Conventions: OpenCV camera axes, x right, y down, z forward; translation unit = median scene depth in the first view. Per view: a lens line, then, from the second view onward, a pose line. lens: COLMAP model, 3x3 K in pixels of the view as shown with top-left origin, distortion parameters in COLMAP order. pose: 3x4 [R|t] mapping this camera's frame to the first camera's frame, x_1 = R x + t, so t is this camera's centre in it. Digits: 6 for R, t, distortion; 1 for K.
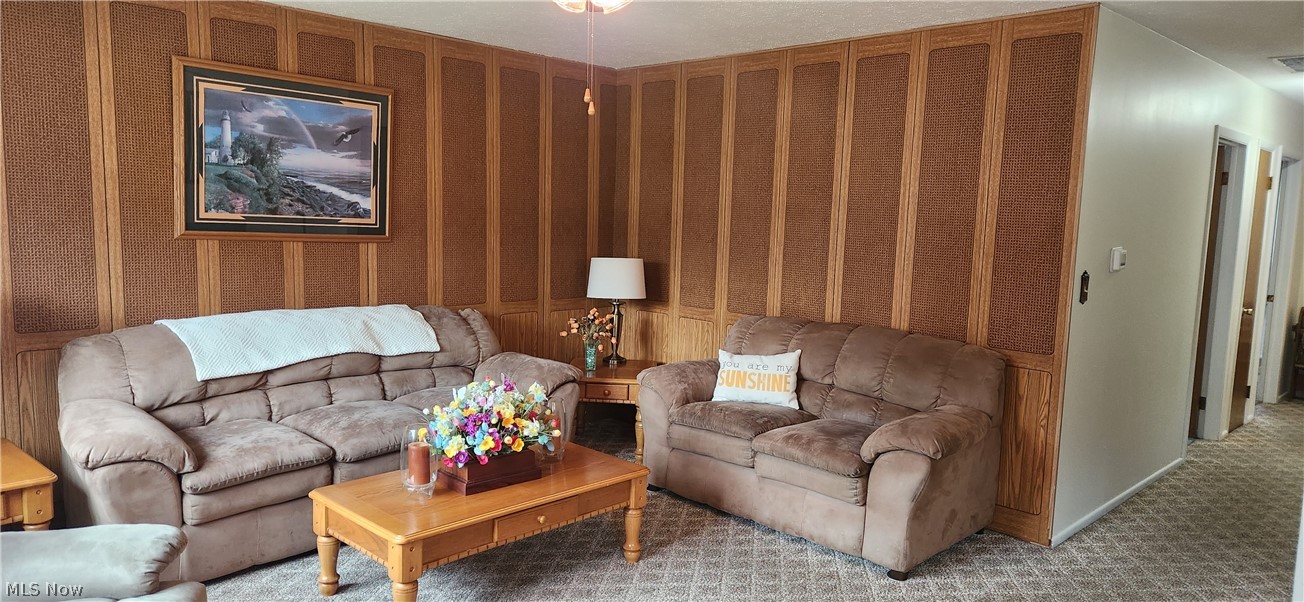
lens RADIAL K [[838.0, 0, 652.0], [0, 838.0, 301.0], [0, 0, 1]] dist [0.000582, 0.000295]
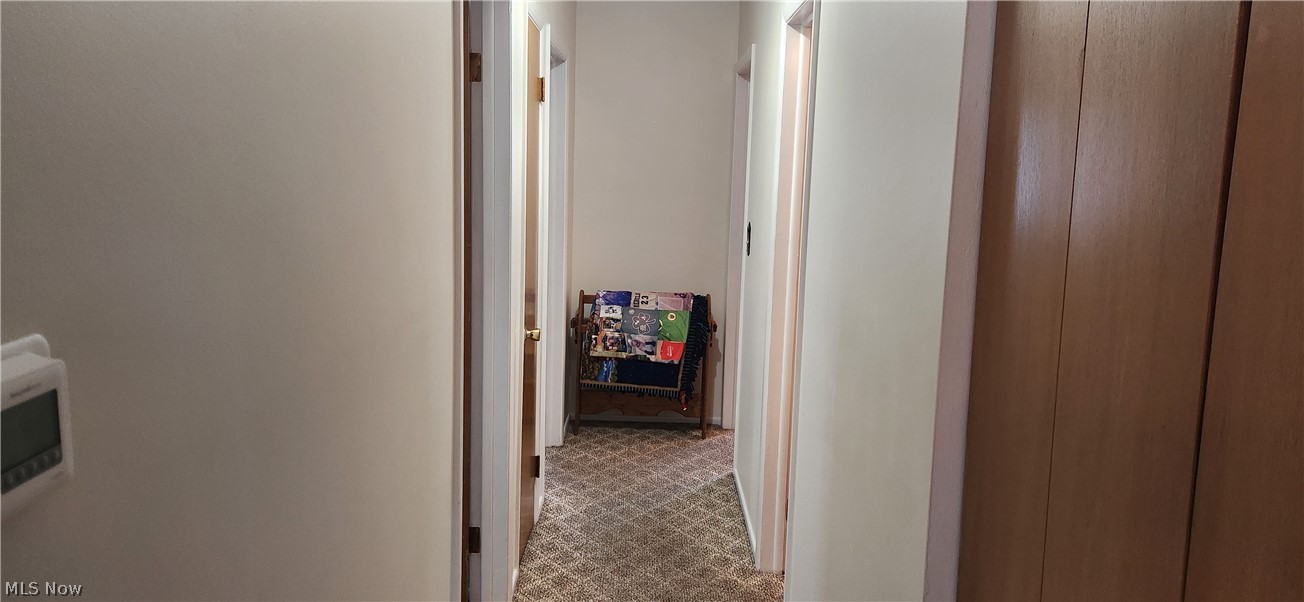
lens RADIAL K [[858.8, 0, 649.3], [0, 858.8, 277.5], [0, 0, 1]] dist [0.088912, 0.000006]
pose [[0.681939, -0.094333, 0.725301, 0.356298], [0.070253, 0.995511, 0.063424, -0.048704], [-0.728028, 0.007704, 0.685505, 0.550854]]
